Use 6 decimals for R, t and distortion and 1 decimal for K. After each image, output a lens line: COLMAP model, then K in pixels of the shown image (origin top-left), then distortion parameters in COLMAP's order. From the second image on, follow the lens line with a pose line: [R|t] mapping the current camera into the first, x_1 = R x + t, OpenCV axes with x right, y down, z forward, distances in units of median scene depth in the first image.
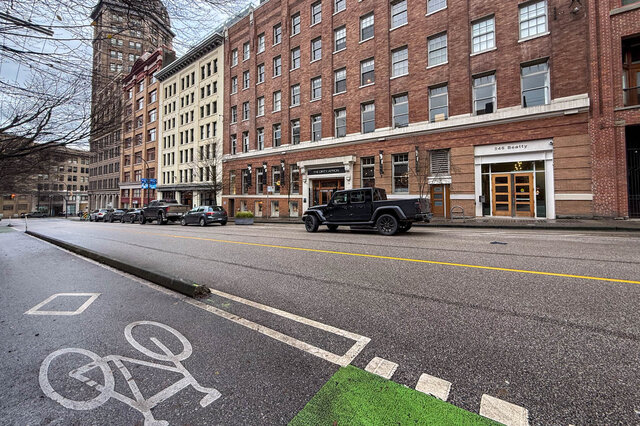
lens RADIAL K [[258.1, 0, 318.7], [0, 258.1, 186.4], [0, 0, 1]] dist [-0.000090, -0.000370]
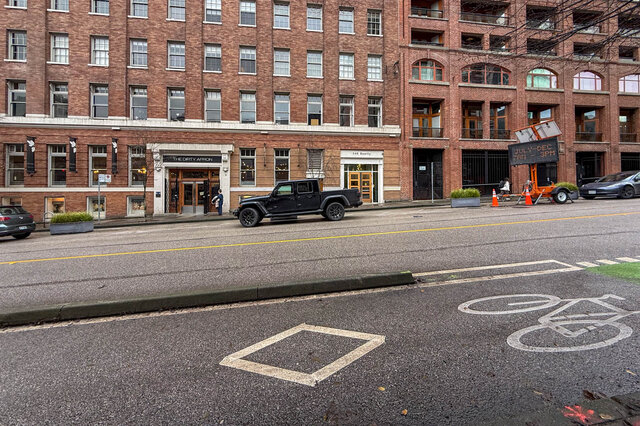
lens RADIAL K [[258.1, 0, 318.7], [0, 258.1, 186.4], [0, 0, 1]] dist [-0.000090, -0.000370]
pose [[0.704440, 0.008872, 0.709708, -0.430118], [-0.021764, 0.999722, 0.009105, 0.020556], [-0.709430, -0.021860, 0.704437, 0.175293]]
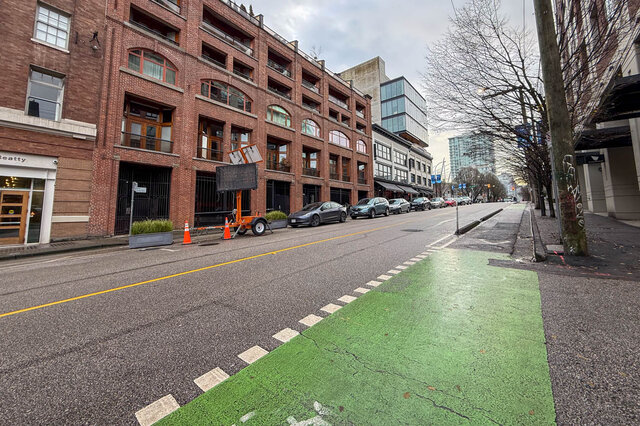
lens RADIAL K [[258.1, 0, 318.7], [0, 258.1, 186.4], [0, 0, 1]] dist [-0.000090, -0.000370]
pose [[0.022026, 0.107601, 0.993950, -0.010916], [-0.022275, 0.993997, -0.107113, 0.000636], [-0.999509, -0.019781, 0.024290, 0.007447]]
